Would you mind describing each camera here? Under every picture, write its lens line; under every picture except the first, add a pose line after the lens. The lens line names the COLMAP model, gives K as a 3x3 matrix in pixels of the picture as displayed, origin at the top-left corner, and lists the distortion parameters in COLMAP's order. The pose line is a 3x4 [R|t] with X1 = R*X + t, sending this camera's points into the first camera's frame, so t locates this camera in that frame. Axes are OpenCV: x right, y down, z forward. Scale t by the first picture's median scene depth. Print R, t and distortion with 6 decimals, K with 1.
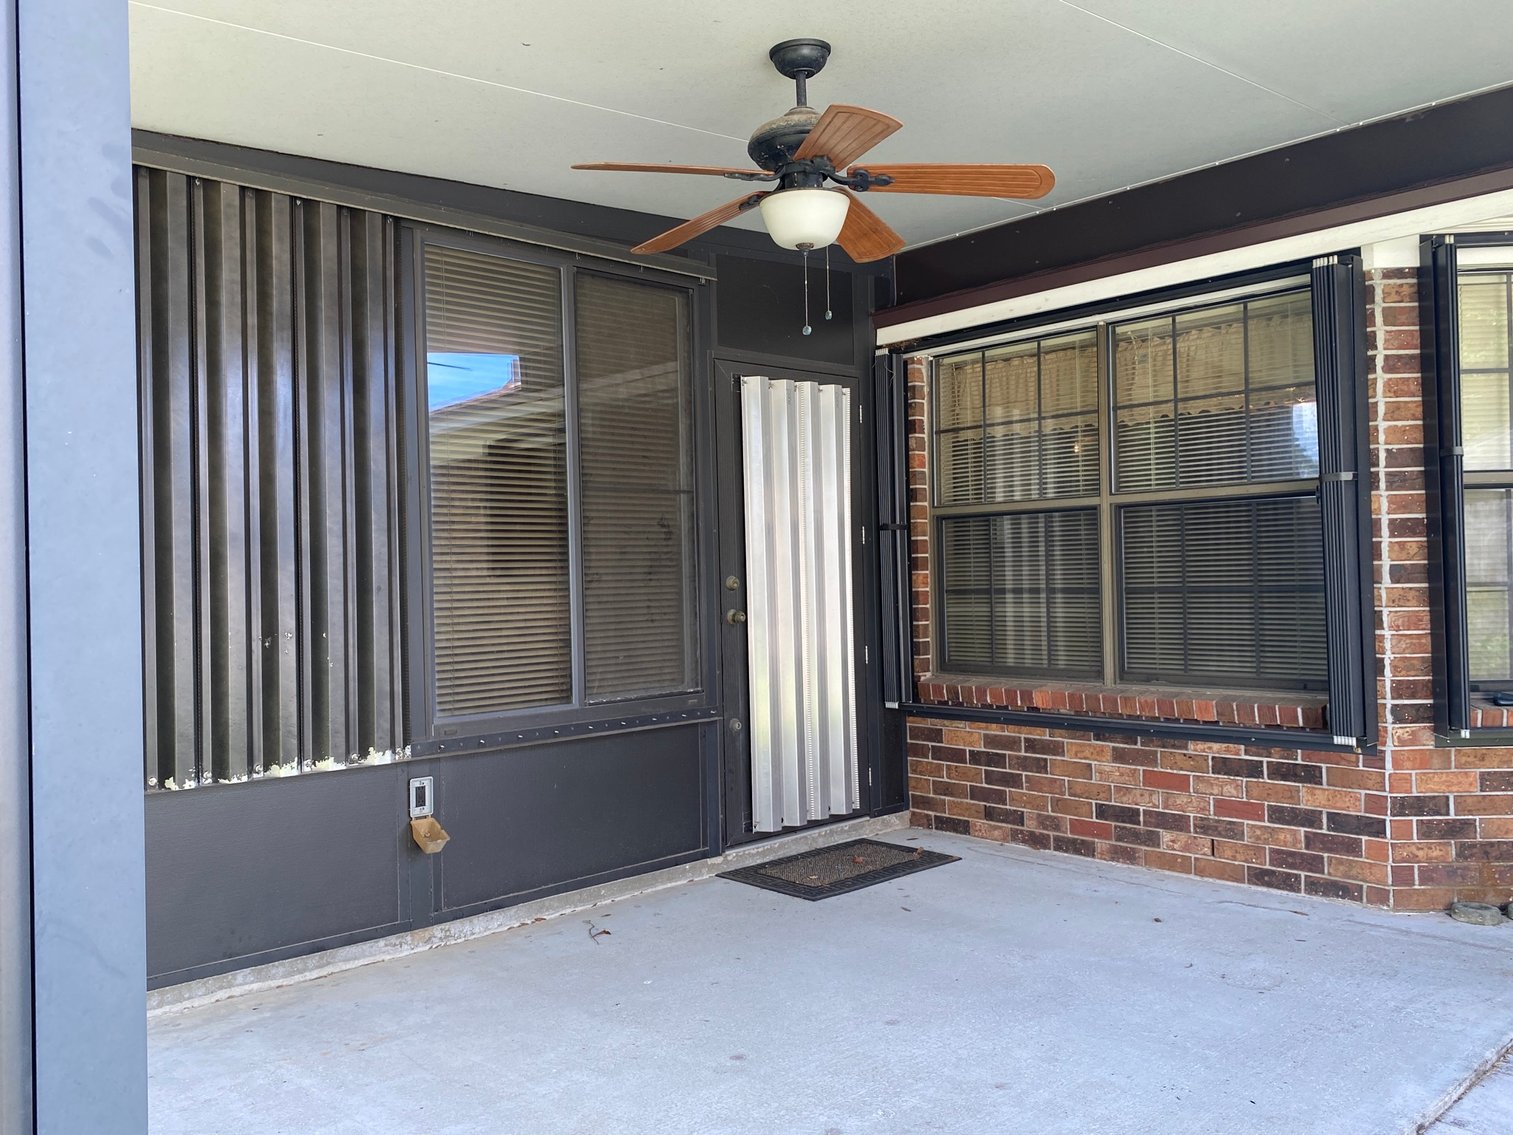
lens RADIAL K [[1220.9, 0, 756.2], [0, 1220.9, 565.6], [0, 0, 1]] dist [0.002649, 0.000053]
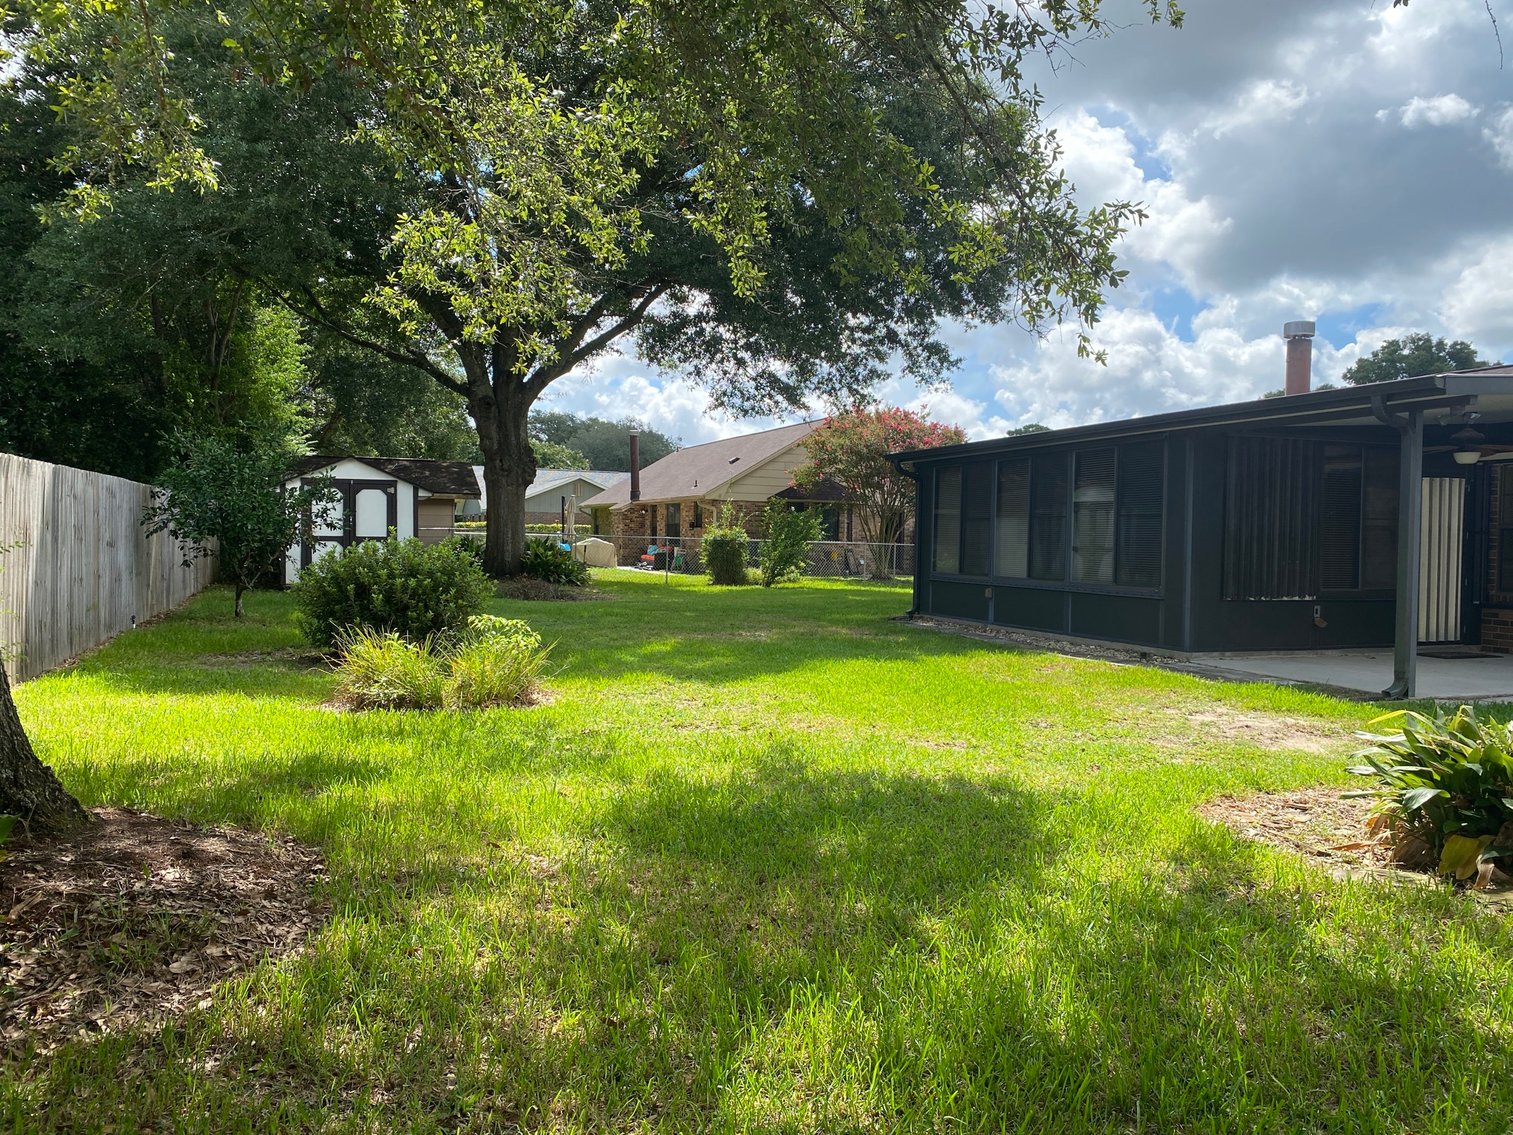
lens RADIAL K [[1181.4, 0, 754.9], [0, 1181.4, 565.5], [0, 0, 1]] dist [0.007089, 0.001288]
pose [[0.912728, 0.046724, -0.405888, -0.268979], [-0.032749, 0.998609, 0.041313, -0.016470], [0.407254, -0.024415, 0.912989, -1.912008]]
